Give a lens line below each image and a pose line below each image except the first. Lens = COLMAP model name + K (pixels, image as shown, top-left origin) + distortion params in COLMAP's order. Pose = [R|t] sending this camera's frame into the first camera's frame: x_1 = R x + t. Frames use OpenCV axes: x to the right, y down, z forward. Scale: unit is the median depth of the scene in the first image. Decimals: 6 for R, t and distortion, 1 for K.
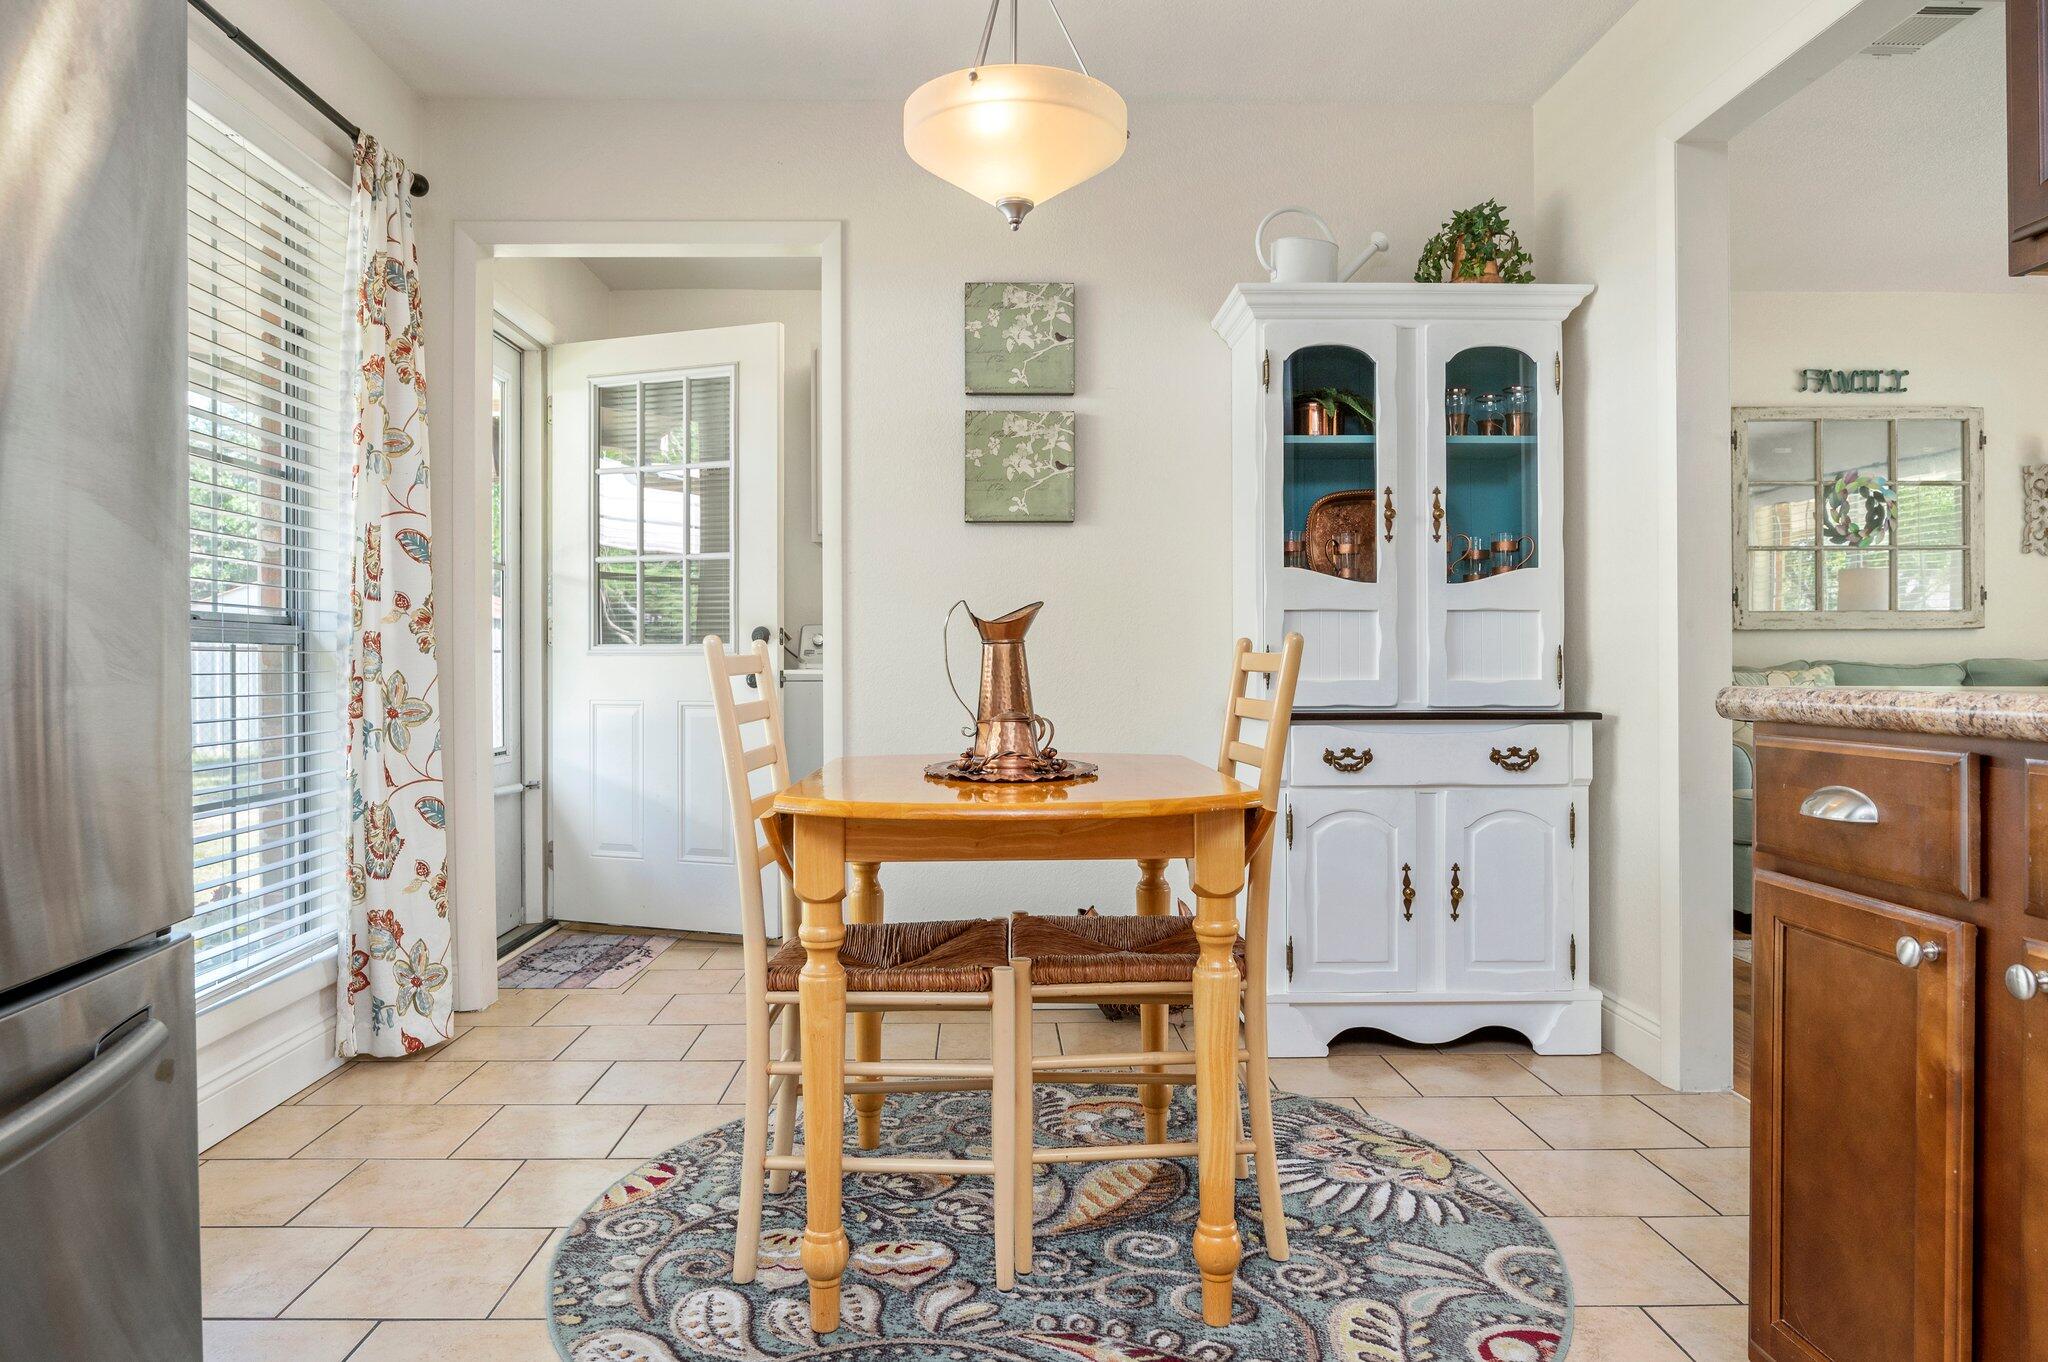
lens RADIAL K [[1392.0, 0, 941.4], [0, 1392.0, 669.7], [0, 0, 1]] dist [-0.010737, -0.005849]
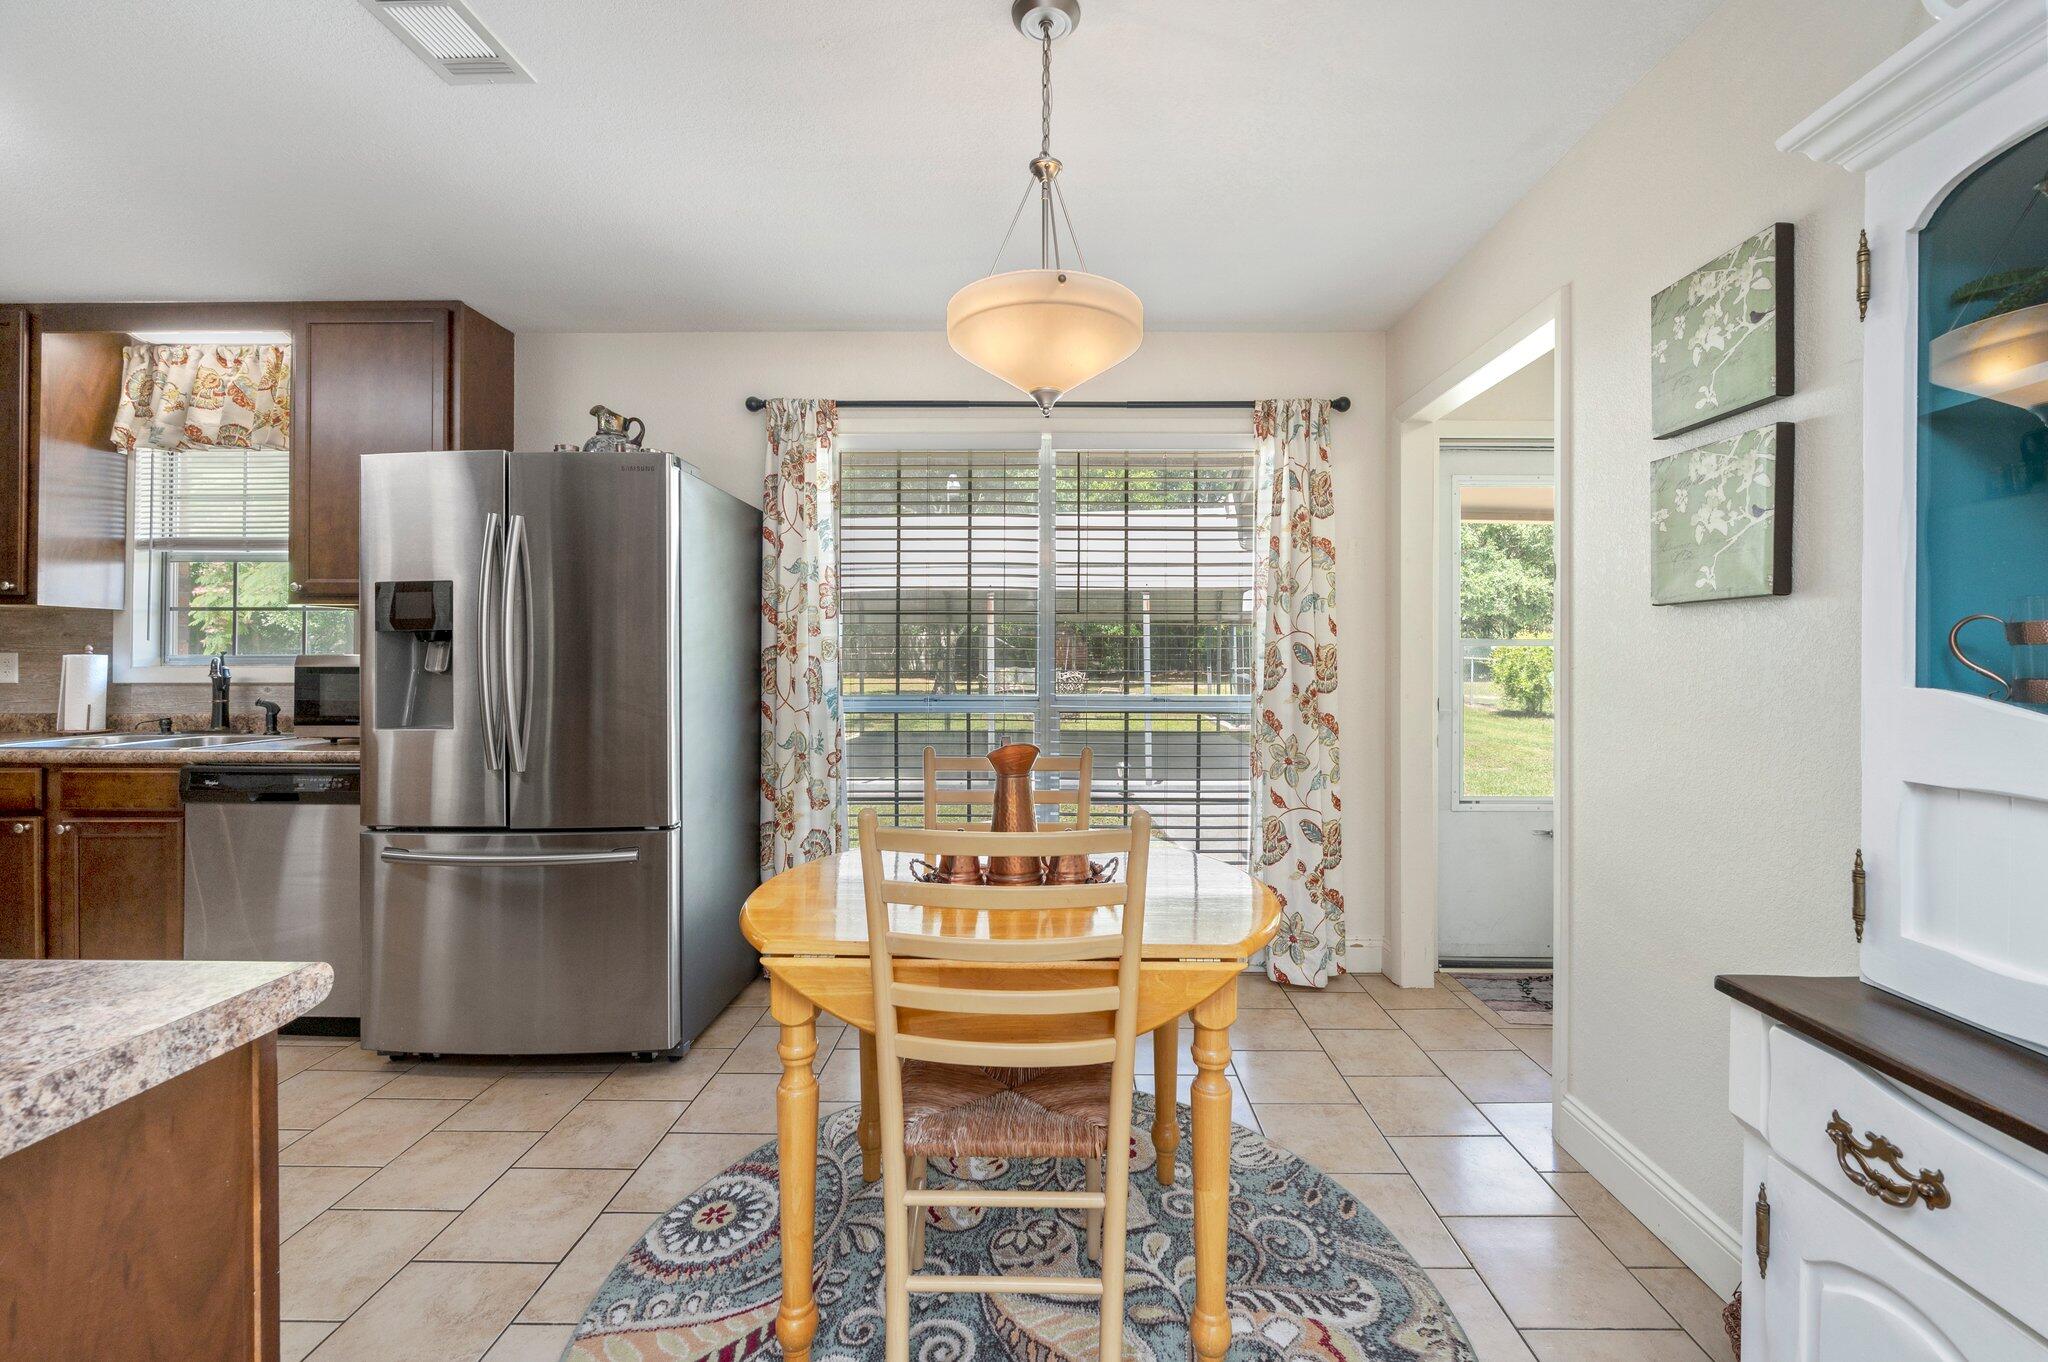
lens RADIAL K [[800.7, 0, 996.3], [0, 800.7, 655.0], [0, 0, 1]] dist [-0.007056, 0.000859]
pose [[-0.032366, -0.004492, -0.999466, 0.473430], [0.001295, 0.999989, -0.004536, -0.077234], [0.999475, -0.001441, -0.032360, 0.651053]]
